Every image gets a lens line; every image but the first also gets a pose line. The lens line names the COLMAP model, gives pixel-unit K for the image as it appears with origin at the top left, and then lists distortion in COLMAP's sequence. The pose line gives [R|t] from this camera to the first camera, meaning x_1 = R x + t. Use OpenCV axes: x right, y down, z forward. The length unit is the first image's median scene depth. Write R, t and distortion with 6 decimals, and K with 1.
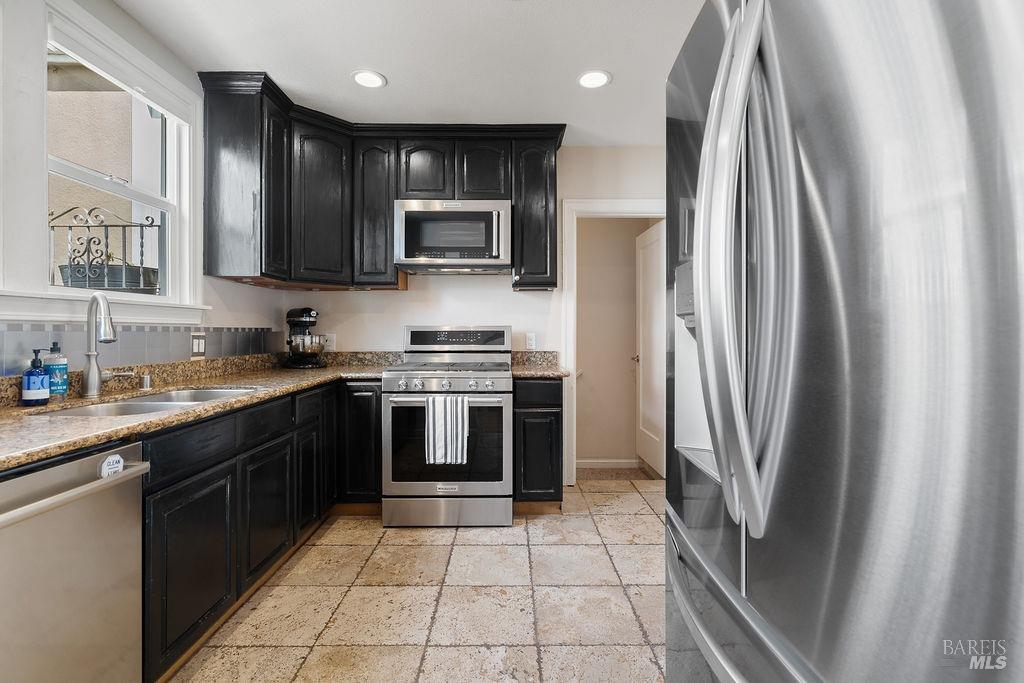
lens RADIAL K [[466.5, 0, 507.0], [0, 466.5, 337.0], [0, 0, 1]] dist [-0.001559, 0.000435]
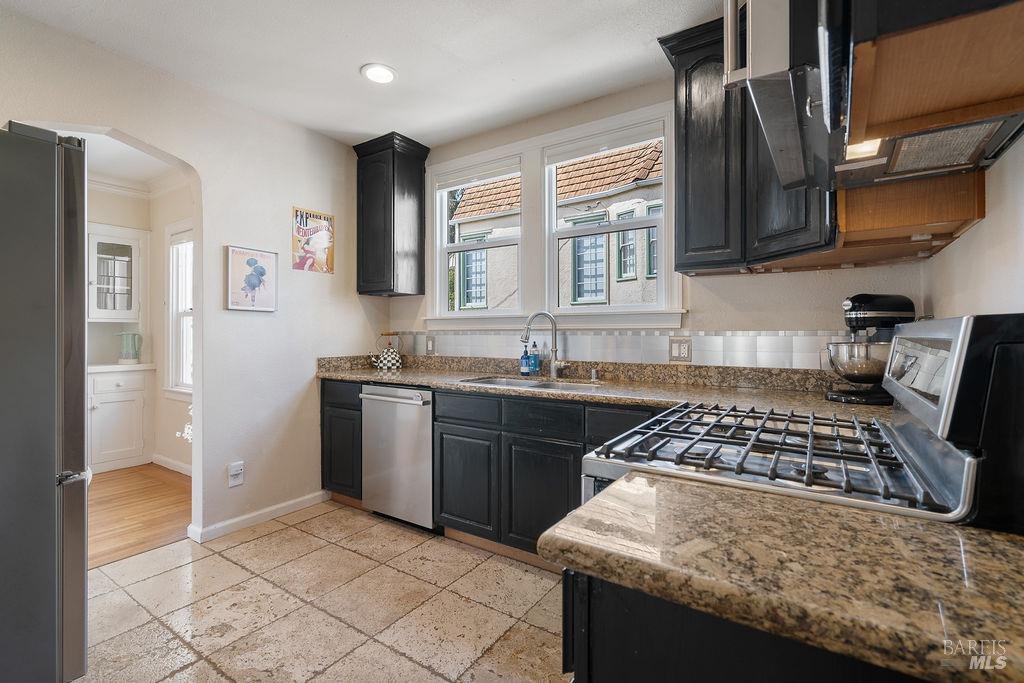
lens RADIAL K [[466.5, 0, 507.0], [0, 466.5, 337.0], [0, 0, 1]] dist [-0.001559, 0.000435]
pose [[-0.556836, 0.004941, -0.830608, 0.393161], [-0.008951, 0.999889, 0.011949, -0.019045], [0.830574, 0.014088, -0.556730, 1.377328]]
